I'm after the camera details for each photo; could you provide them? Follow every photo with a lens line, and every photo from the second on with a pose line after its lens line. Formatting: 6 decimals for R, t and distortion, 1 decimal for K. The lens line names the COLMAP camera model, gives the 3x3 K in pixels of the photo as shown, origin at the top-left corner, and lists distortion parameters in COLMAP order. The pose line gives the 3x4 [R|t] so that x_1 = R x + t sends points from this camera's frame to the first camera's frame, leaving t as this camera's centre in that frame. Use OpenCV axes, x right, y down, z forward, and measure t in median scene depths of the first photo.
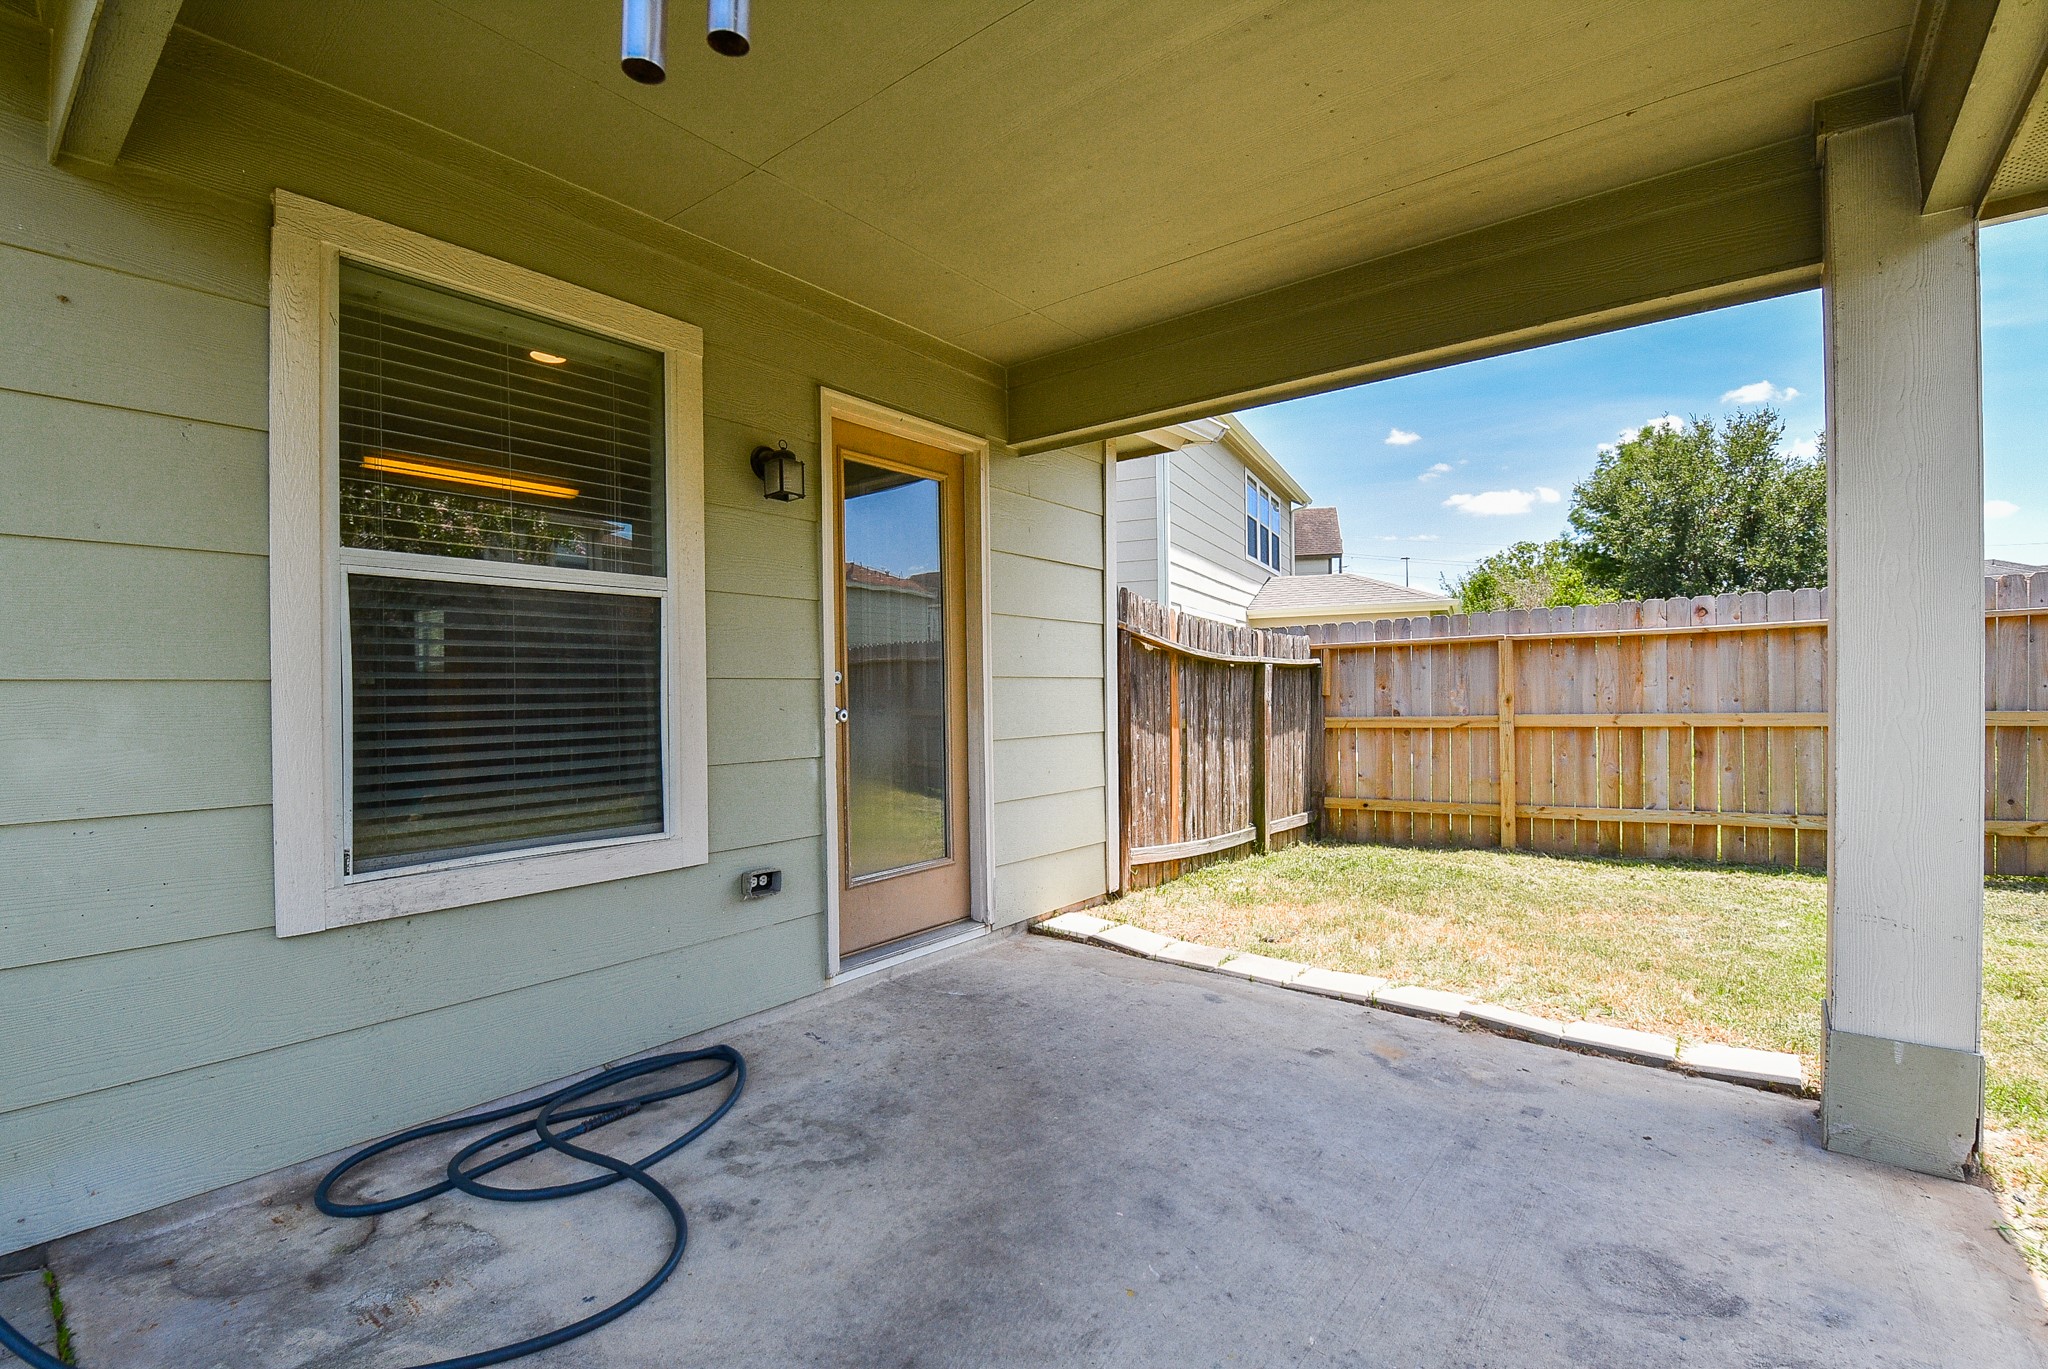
lens RADIAL K [[923.0, 0, 1017.2], [0, 923.0, 687.5], [0, 0, 1]] dist [0.000797, -0.002104]
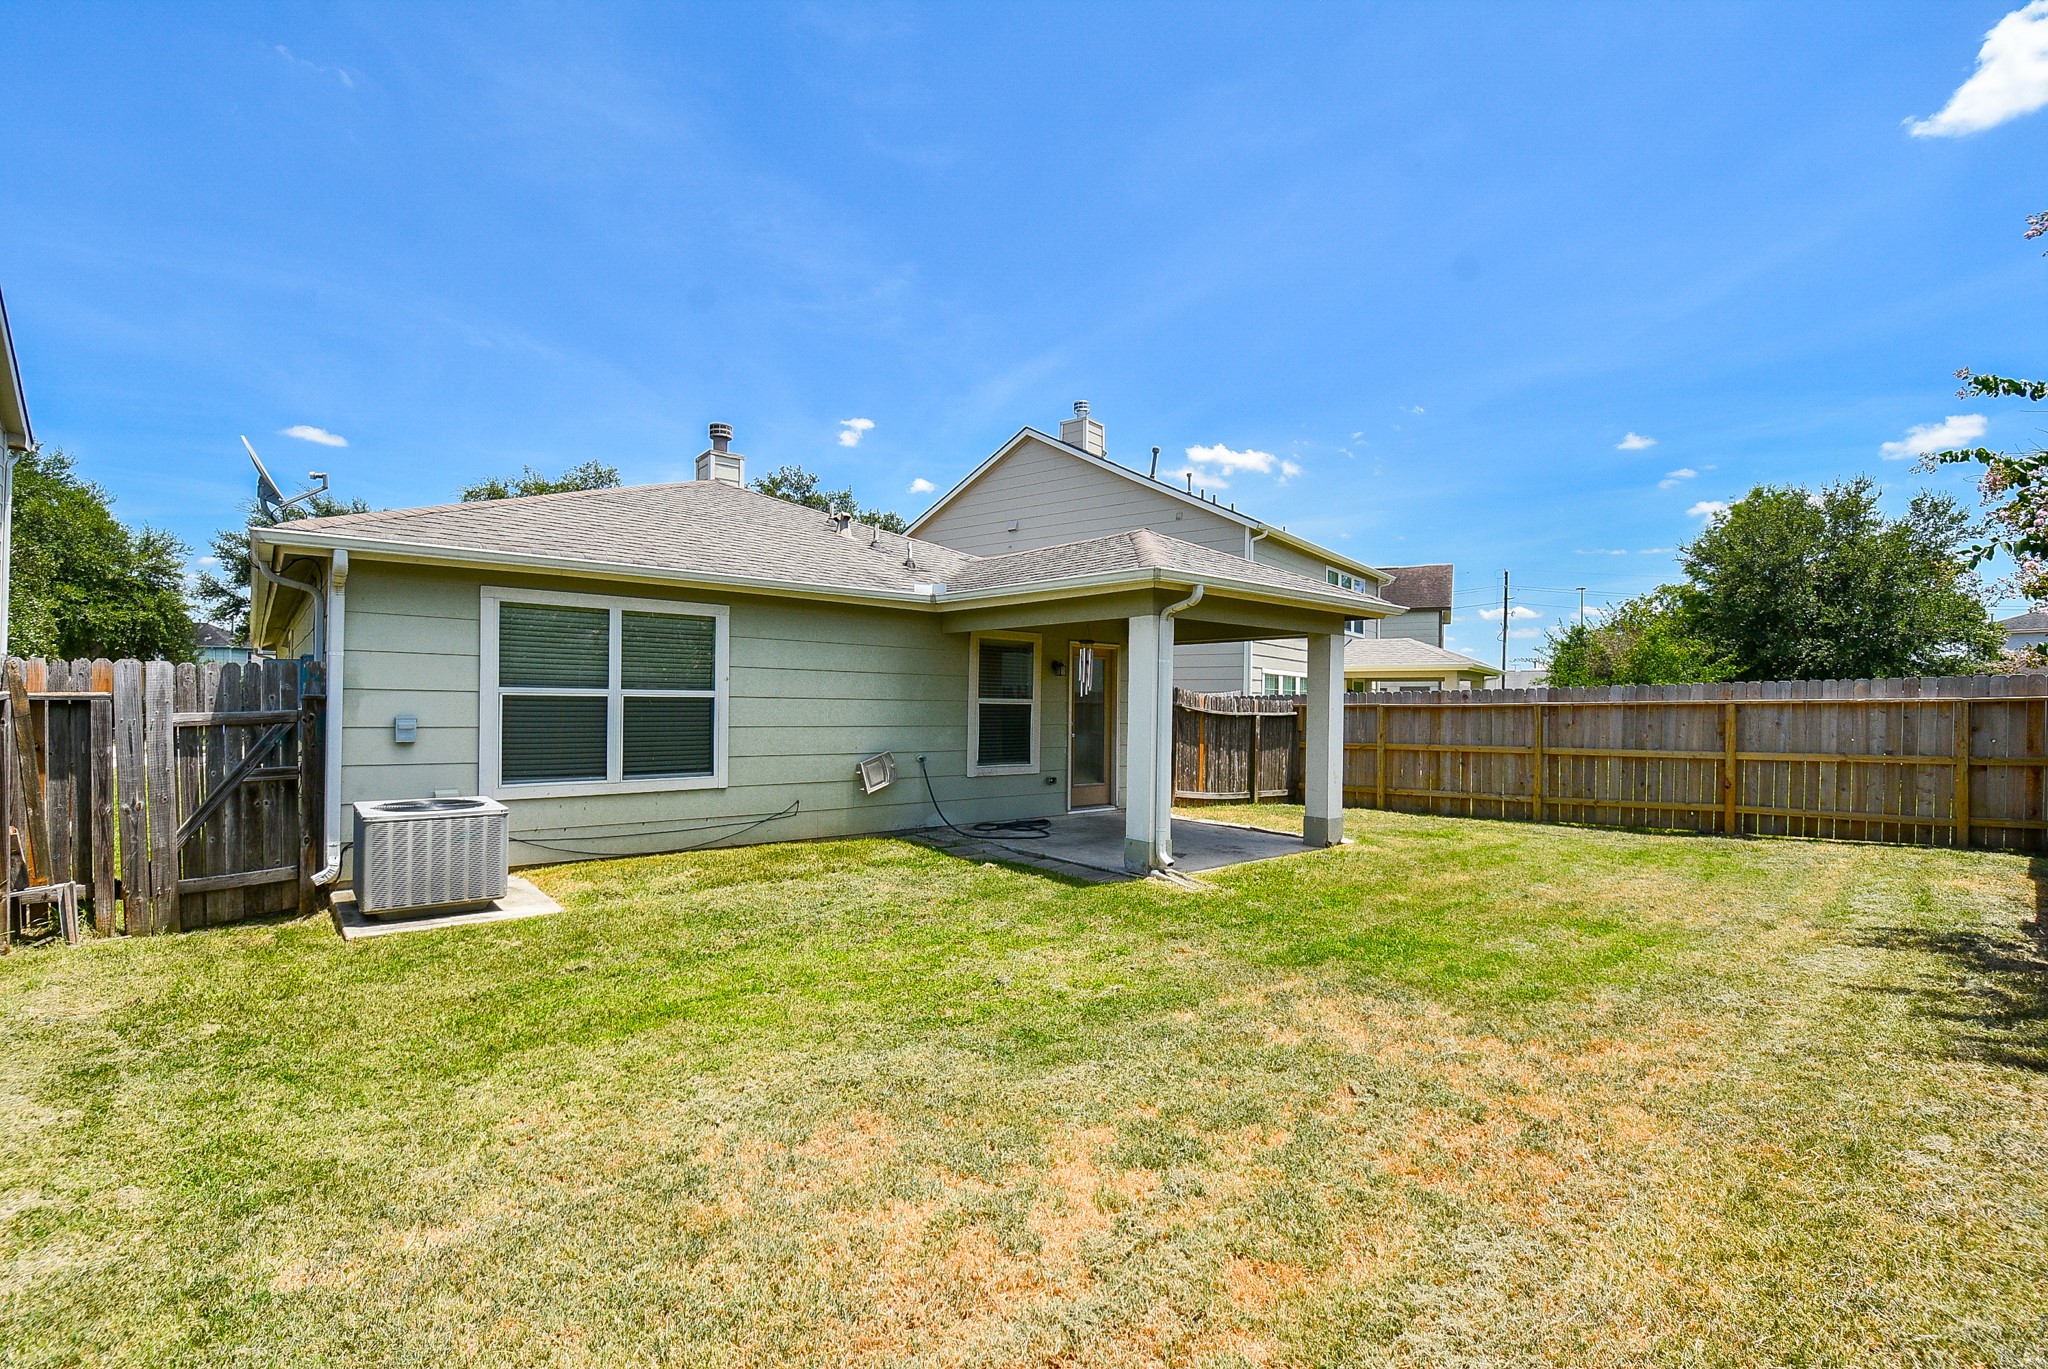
lens RADIAL K [[923.0, 0, 1016.8], [0, 923.0, 699.8], [0, 0, 1]] dist [0.000797, -0.002104]
pose [[0.982426, 0.023341, -0.185187, 0.134621], [-0.024194, 0.999705, -0.002345, -0.050185], [0.185077, 0.006785, 0.982701, -1.371666]]
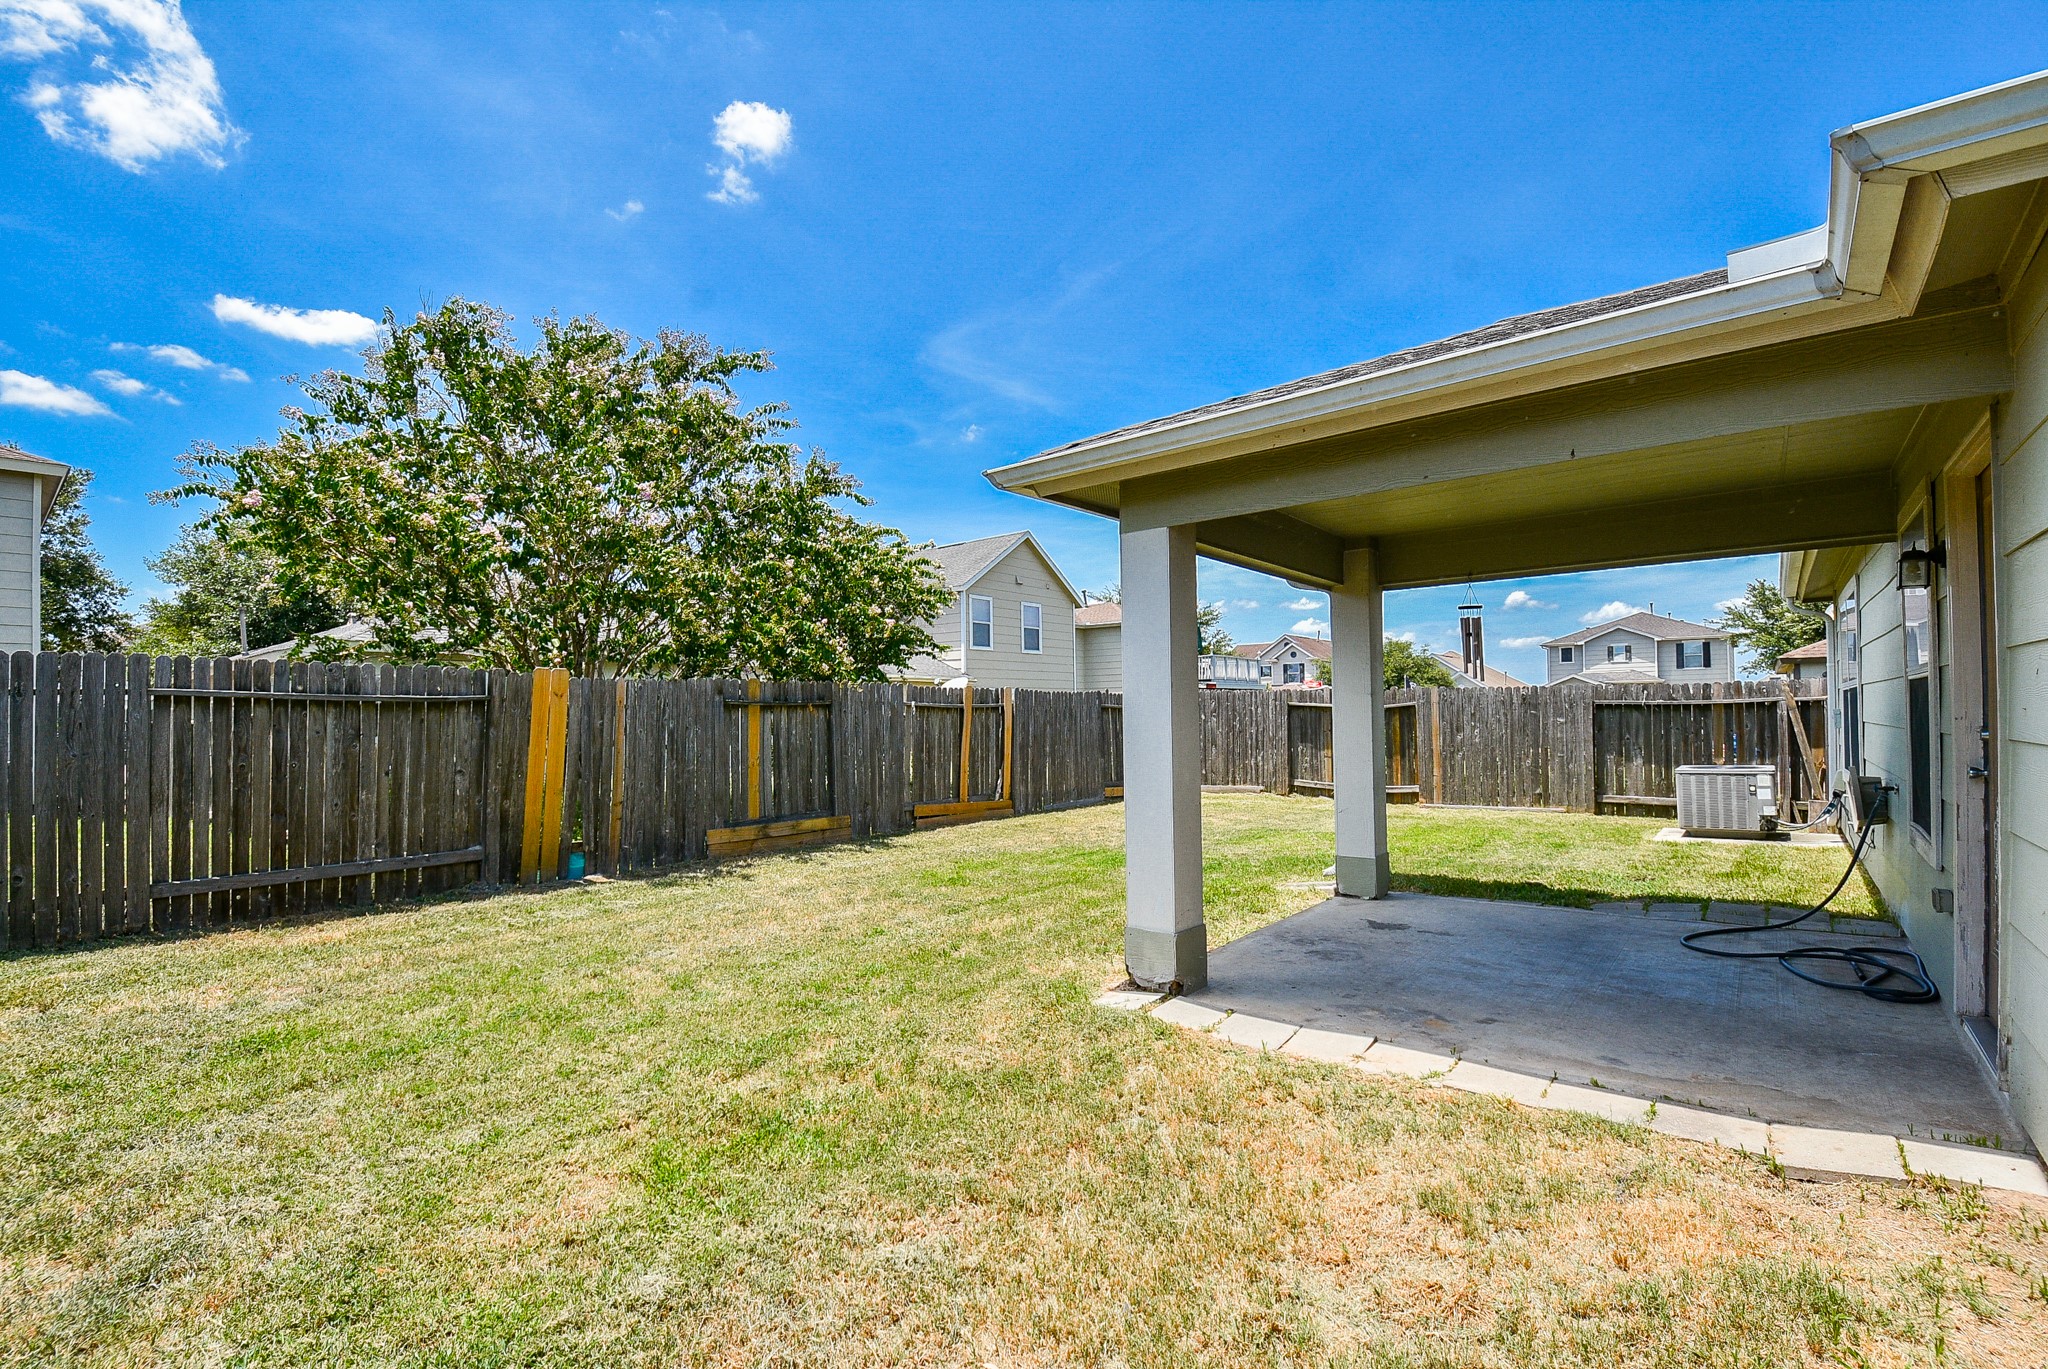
lens RADIAL K [[923.0, 0, 1023.6], [0, 923.0, 691.3], [0, 0, 1]] dist [0.000797, -0.002104]
pose [[-0.999786, 0.019771, 0.006166, 0.513387], [0.019676, 0.999692, -0.015142, -0.041175], [-0.006464, -0.015017, -0.999866, 1.227708]]
